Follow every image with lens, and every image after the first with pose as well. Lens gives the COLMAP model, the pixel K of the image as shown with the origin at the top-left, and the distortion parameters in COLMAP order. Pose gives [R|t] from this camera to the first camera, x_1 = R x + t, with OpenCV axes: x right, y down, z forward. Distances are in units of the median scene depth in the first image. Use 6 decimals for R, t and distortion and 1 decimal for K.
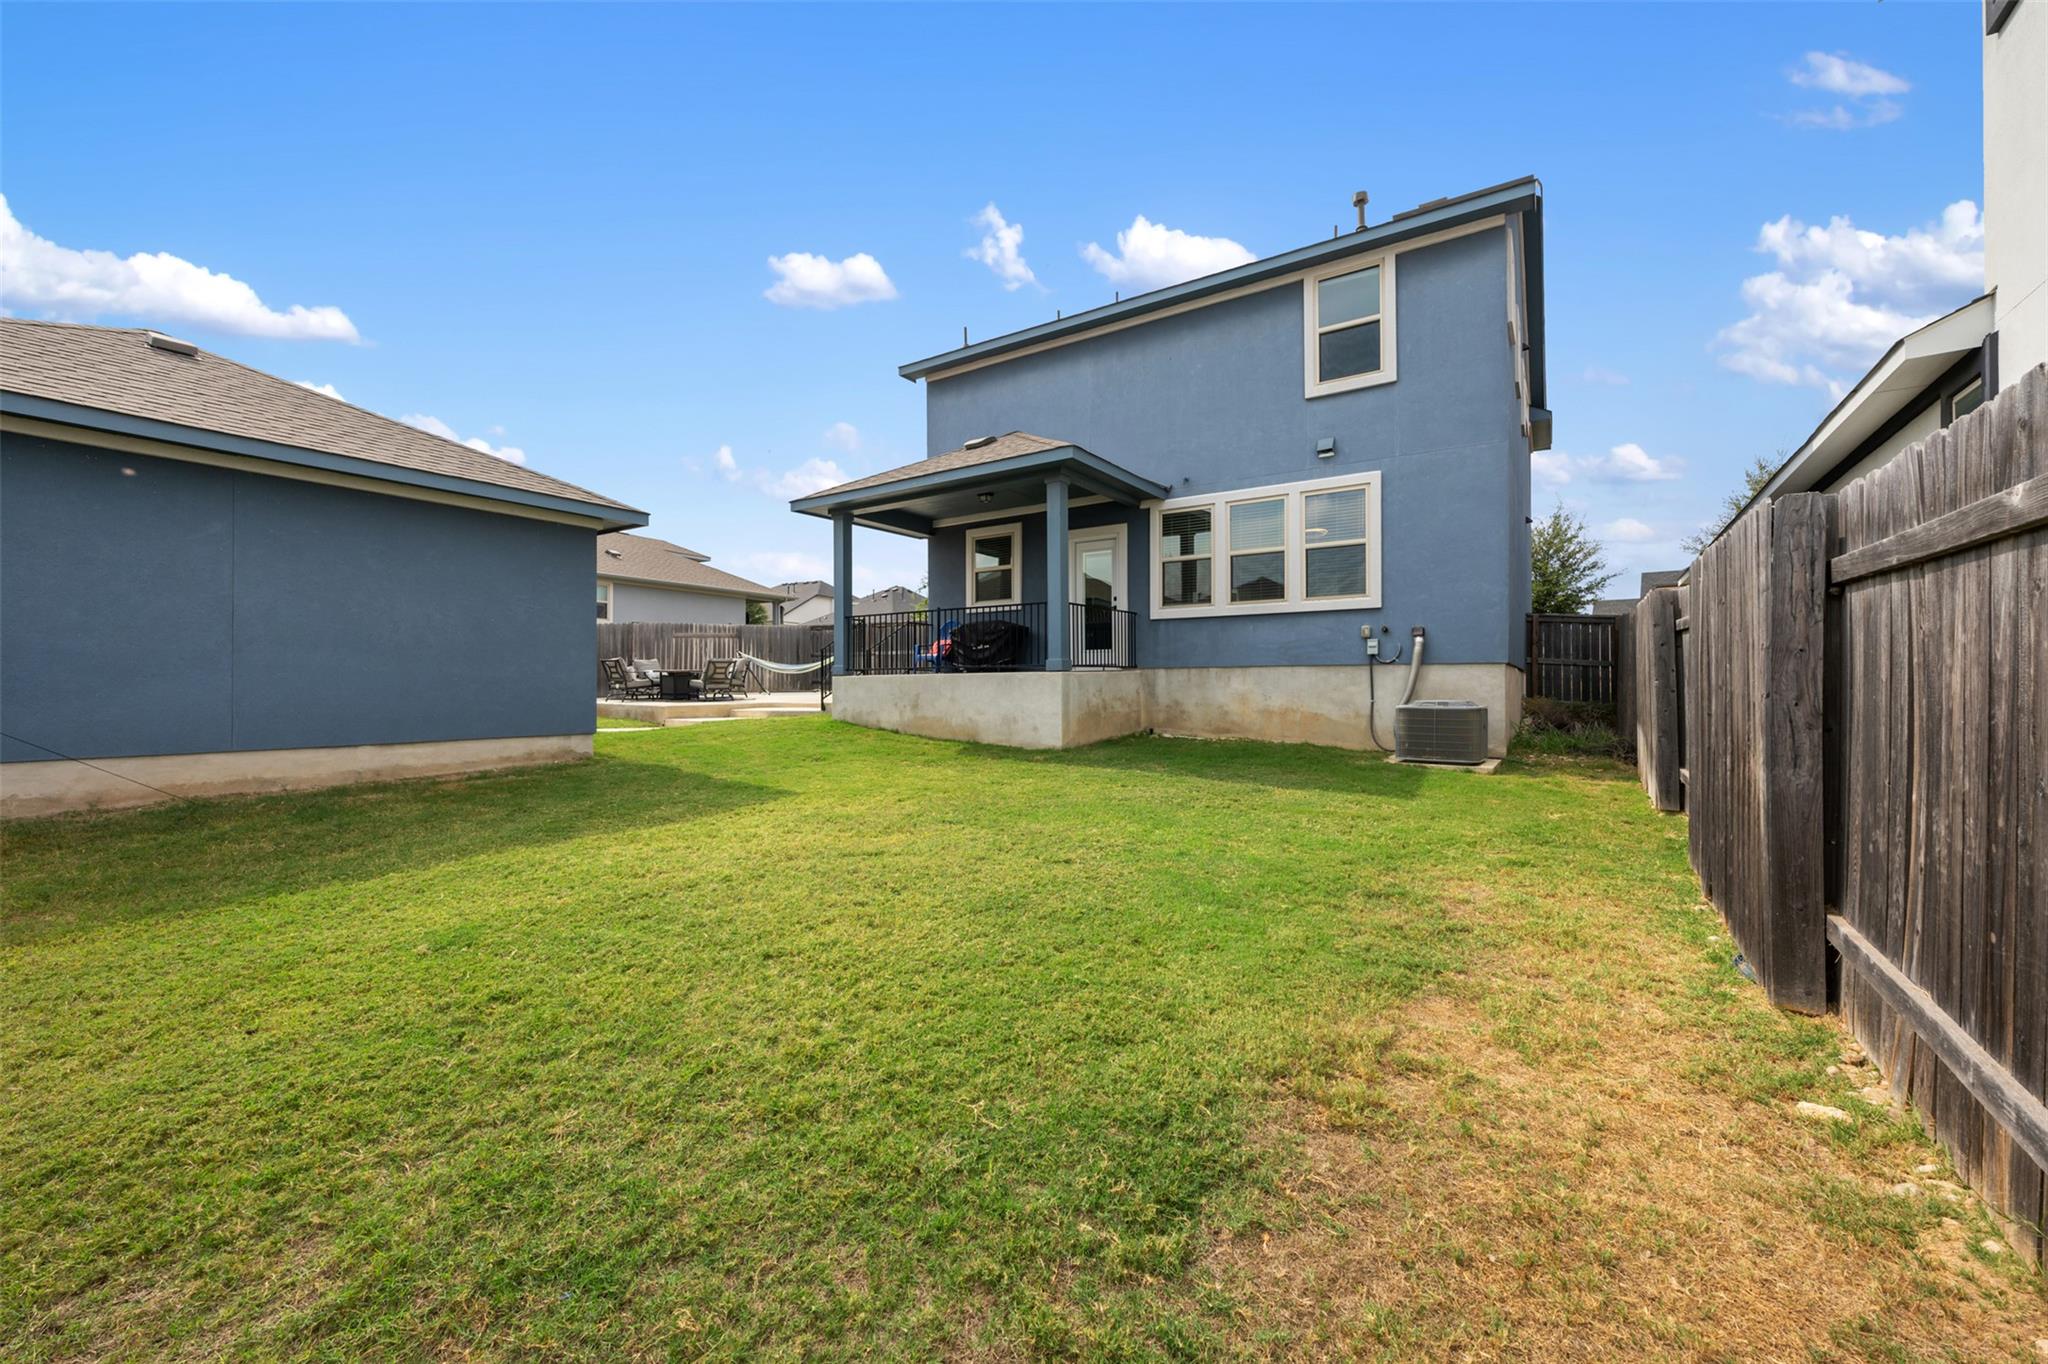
lens RADIAL K [[810.5, 0, 1024.0], [0, 810.5, 682.0], [0, 0, 1]] dist [0.000209, 0.000020]
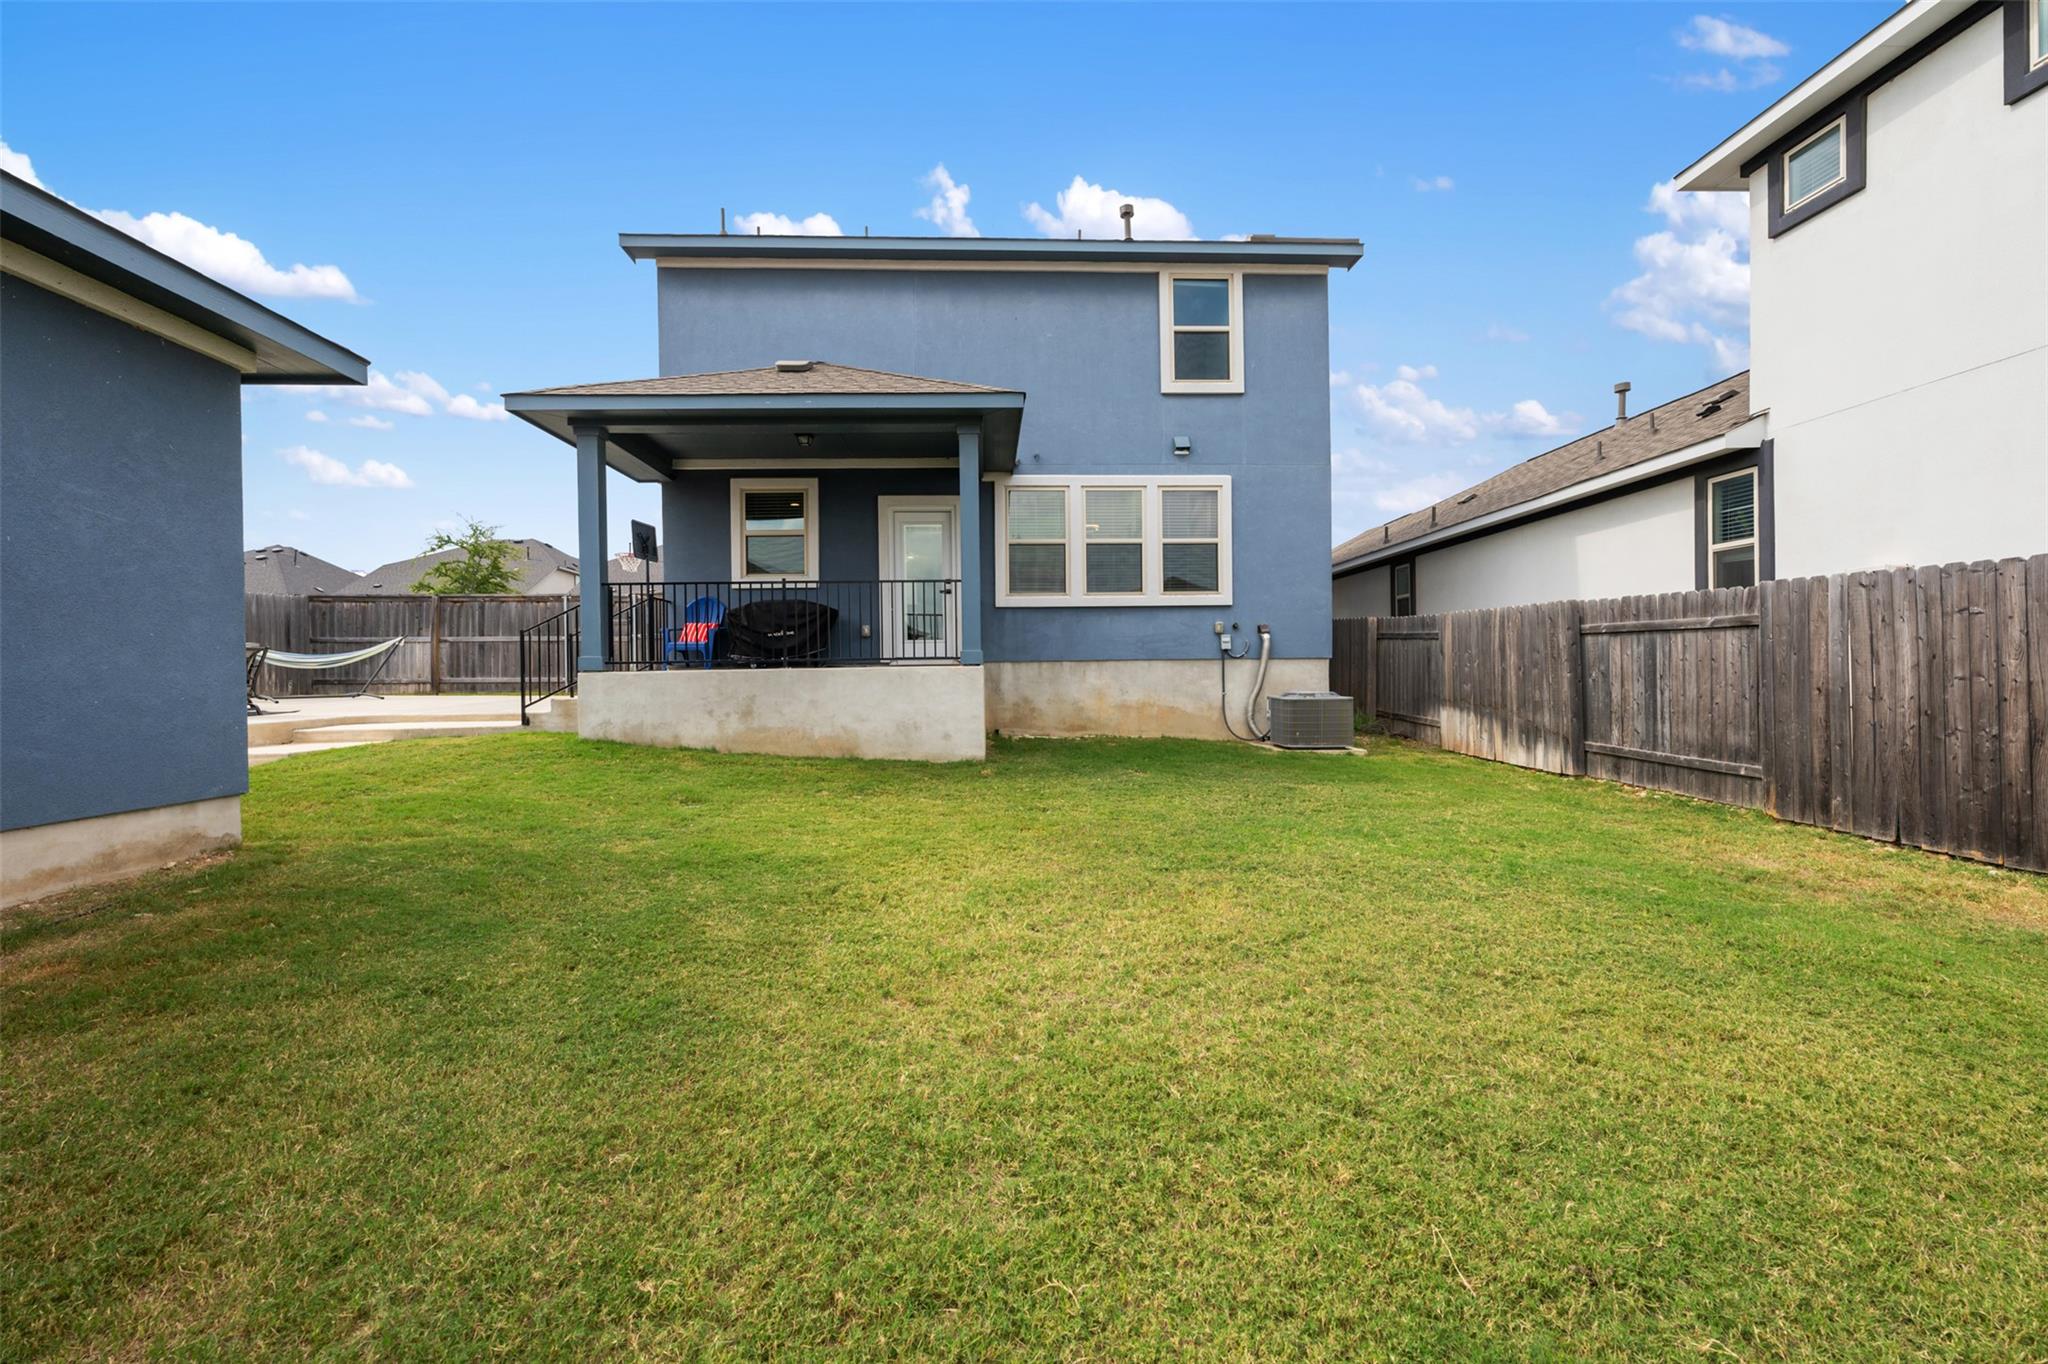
lens RADIAL K [[810.5, 0, 1024.0], [0, 810.5, 682.0], [0, 0, 1]] dist [0.000209, 0.000020]
pose [[0.804603, -0.012021, 0.593691, -0.382374], [0.007662, 0.999922, 0.009862, -0.003695], [-0.593763, -0.003386, 0.804633, 0.290193]]
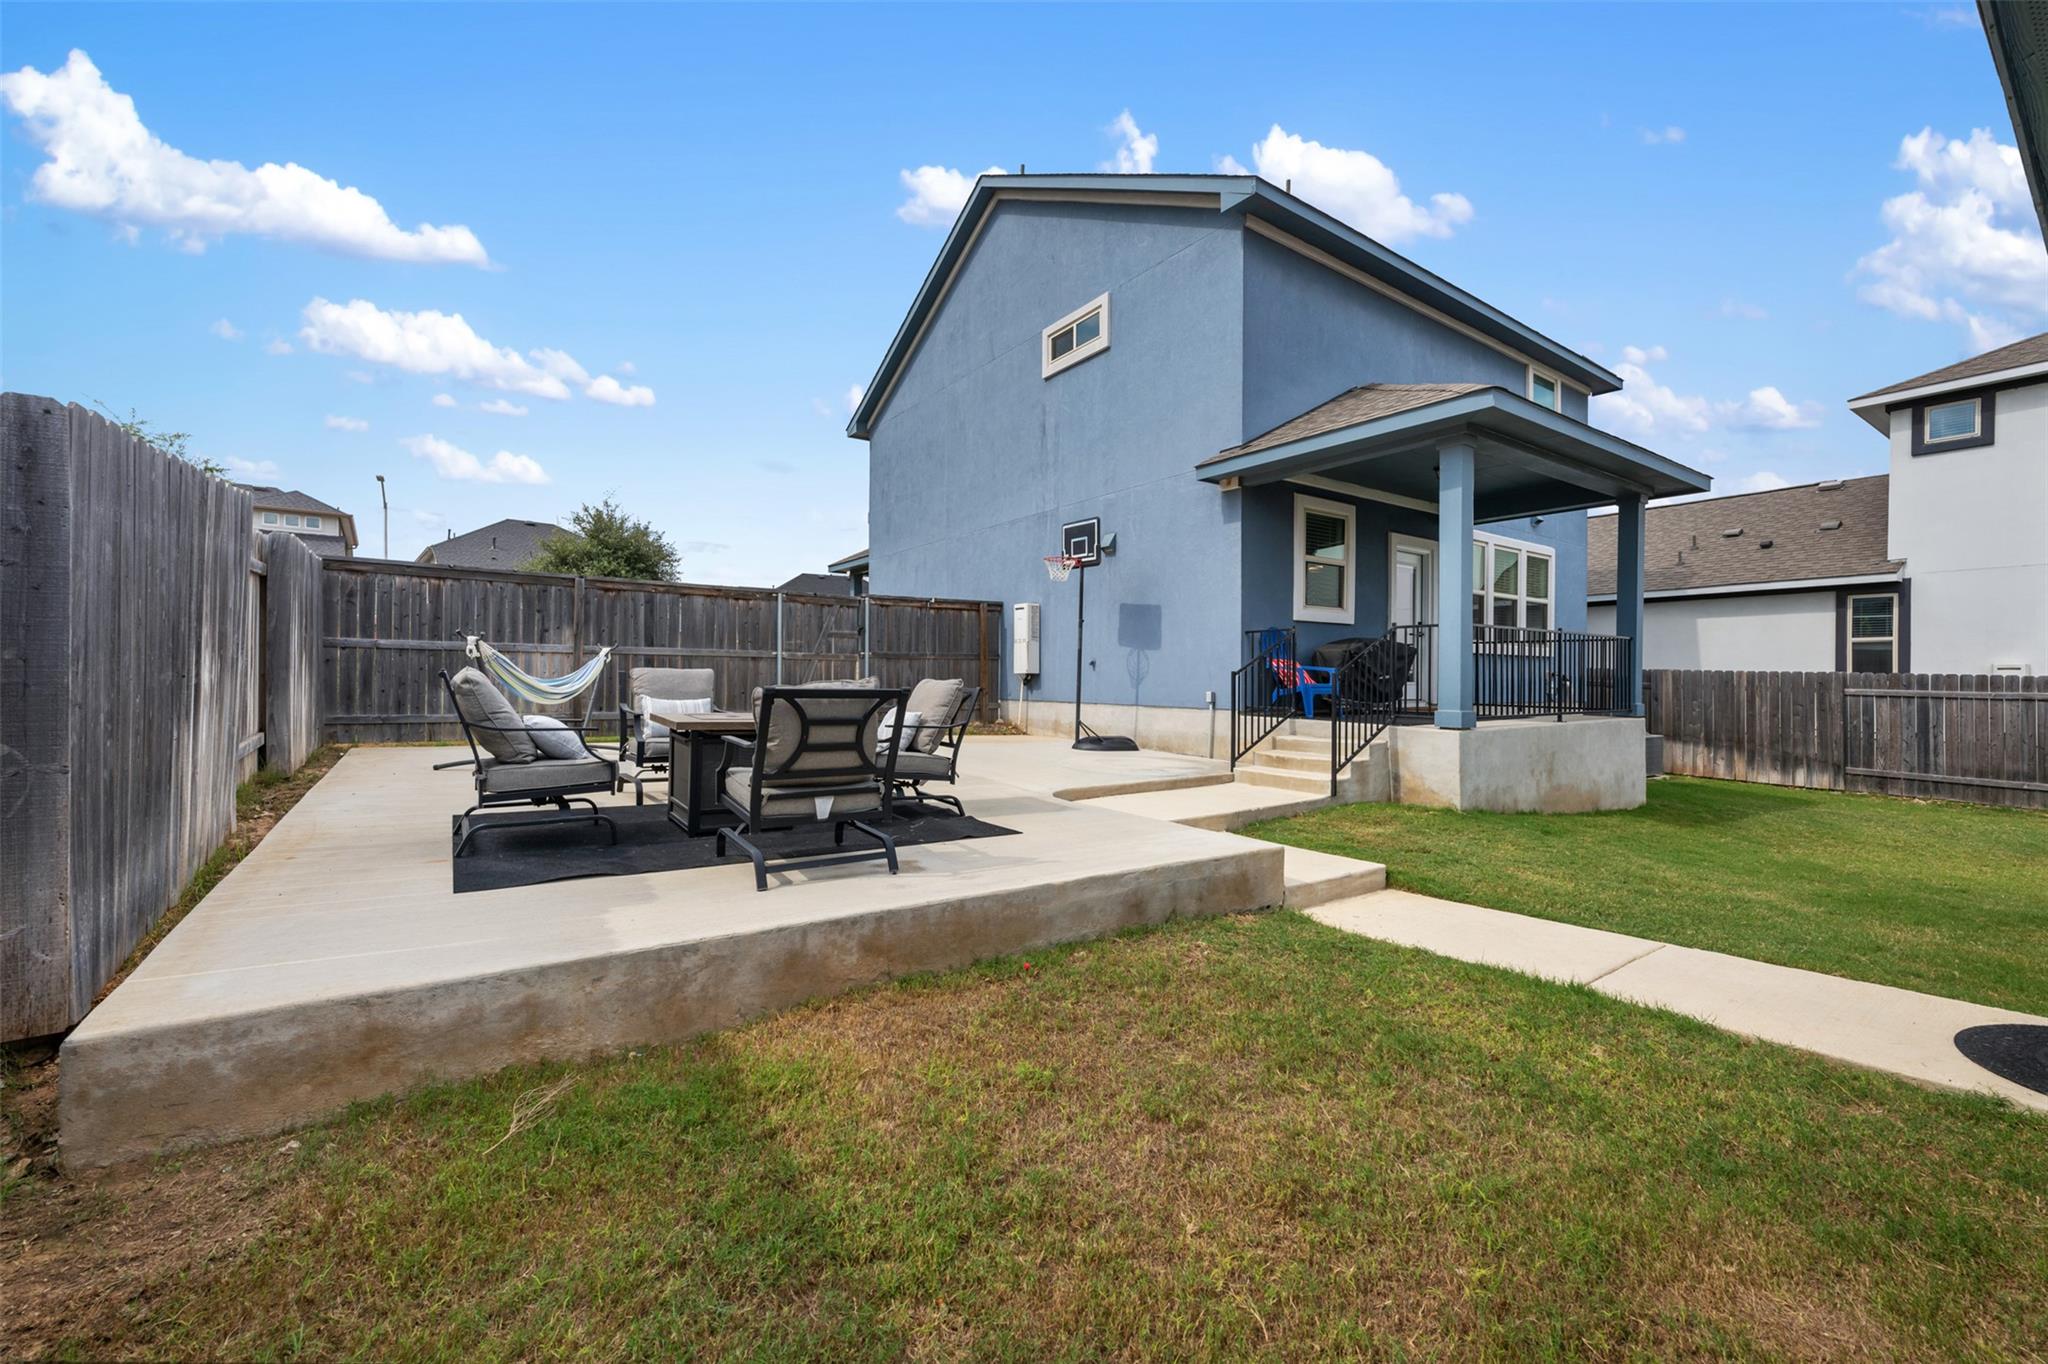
lens RADIAL K [[810.5, 0, 1024.0], [0, 810.5, 682.0], [0, 0, 1]] dist [0.000209, 0.000020]
pose [[0.363310, 0.002928, 0.931664, -0.966214], [-0.012506, 0.999920, 0.001734, -0.041992], [-0.931585, -0.012281, 0.363317, 1.224605]]
